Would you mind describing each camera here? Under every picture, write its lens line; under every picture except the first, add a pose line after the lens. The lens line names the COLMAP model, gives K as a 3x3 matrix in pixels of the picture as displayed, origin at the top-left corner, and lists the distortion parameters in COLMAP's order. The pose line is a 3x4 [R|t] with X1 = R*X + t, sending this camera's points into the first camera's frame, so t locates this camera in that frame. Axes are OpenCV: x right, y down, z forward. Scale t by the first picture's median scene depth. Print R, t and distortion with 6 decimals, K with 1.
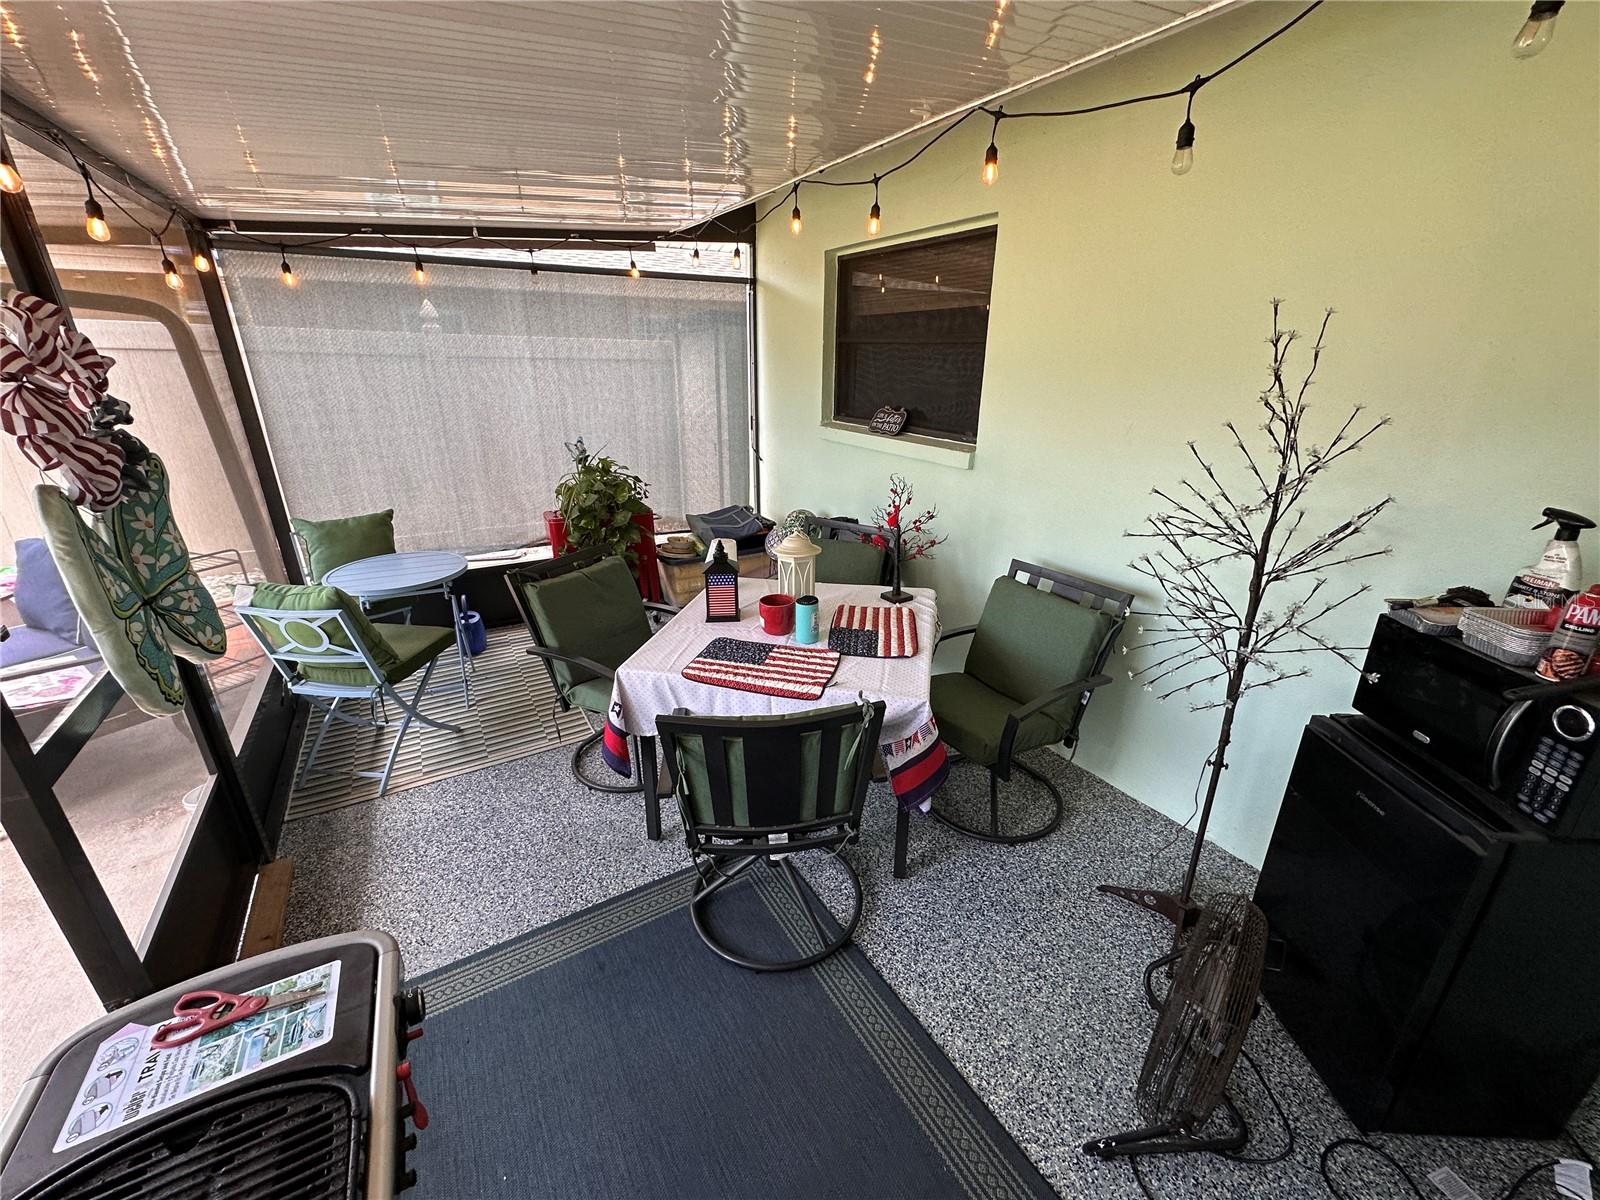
lens RADIAL K [[636.5, 0, 802.5], [0, 636.5, 598.3], [0, 0, 1]] dist [-0.005362, 0.001415]
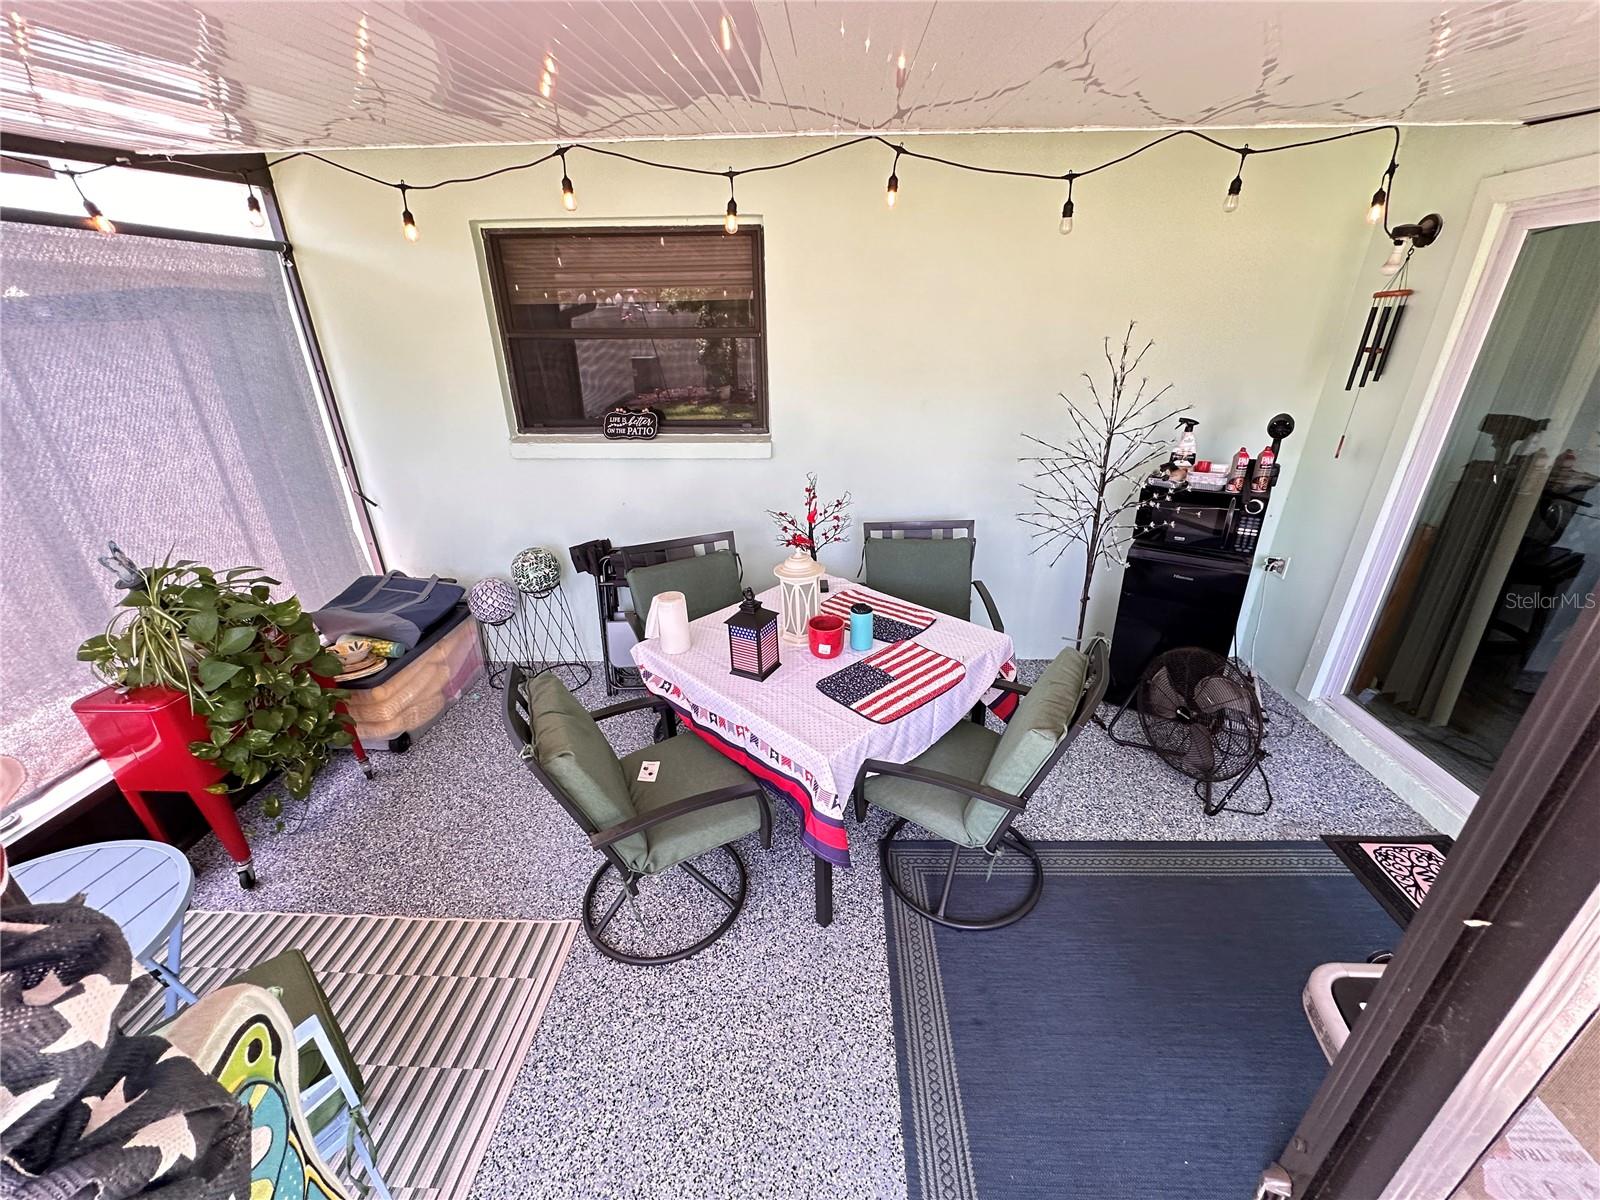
lens RADIAL K [[636.5, 0, 798.9], [0, 636.5, 597.1], [0, 0, 1]] dist [-0.005362, 0.001415]
pose [[0.553098, -0.352387, 0.754921, -0.683549], [0.314779, 0.927365, 0.202257, -0.212208], [-0.771360, 0.125766, 0.623848, 0.372412]]
